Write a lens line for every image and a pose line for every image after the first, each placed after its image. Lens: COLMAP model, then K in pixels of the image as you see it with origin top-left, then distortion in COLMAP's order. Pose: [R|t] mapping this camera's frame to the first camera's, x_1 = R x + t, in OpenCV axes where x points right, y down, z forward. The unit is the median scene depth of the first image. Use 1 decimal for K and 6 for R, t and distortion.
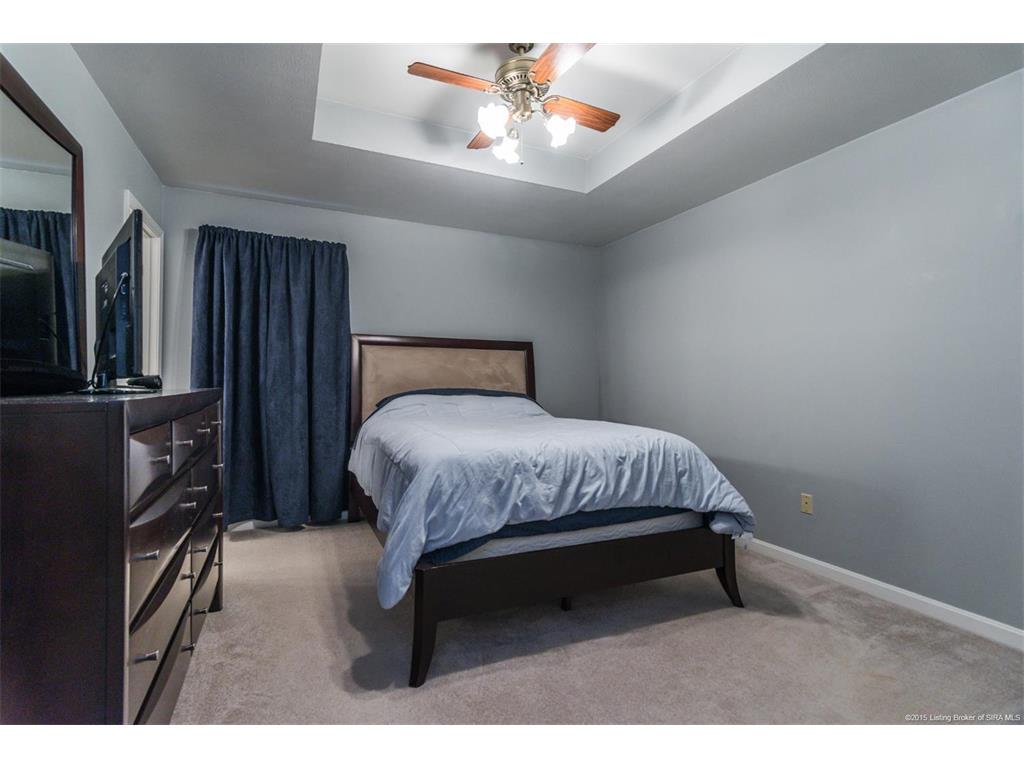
lens RADIAL K [[488.8, 0, 502.1], [0, 488.8, 374.6], [0, 0, 1]] dist [0.013603, -0.000141]
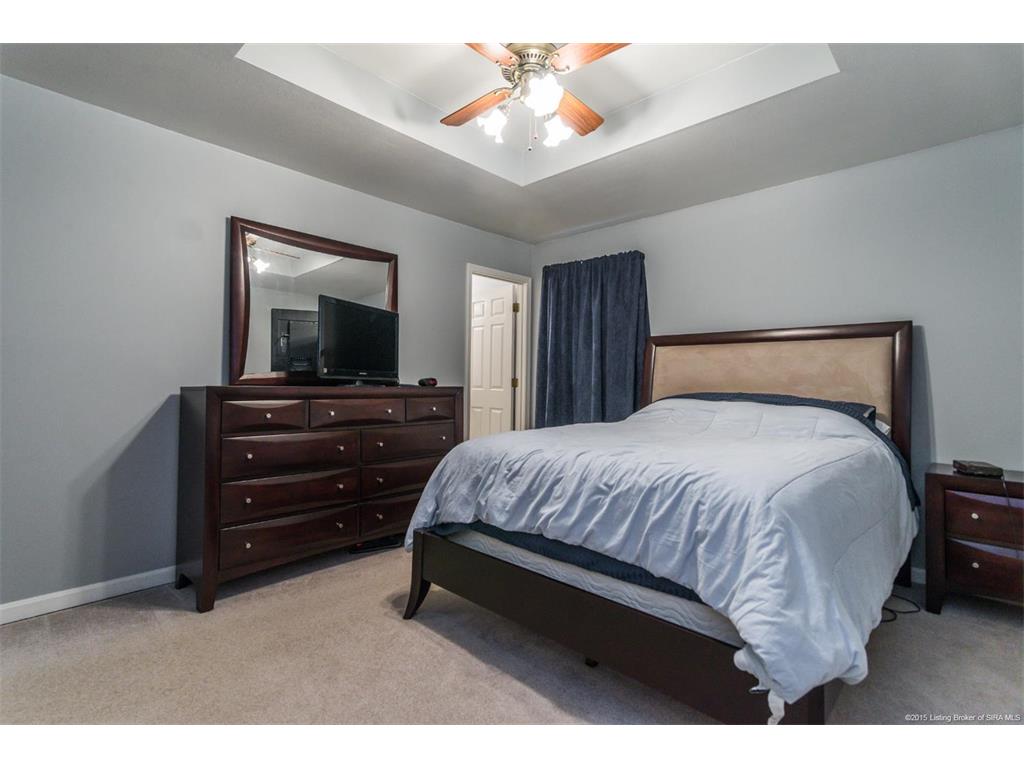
lens RADIAL K [[488.8, 0, 502.1], [0, 488.8, 374.6], [0, 0, 1]] dist [0.013603, -0.000141]
pose [[0.379785, -0.015923, -0.924938, 0.847824], [0.004470, 0.999872, -0.015378, 0.015258], [0.925064, 0.001706, 0.379807, 0.568564]]
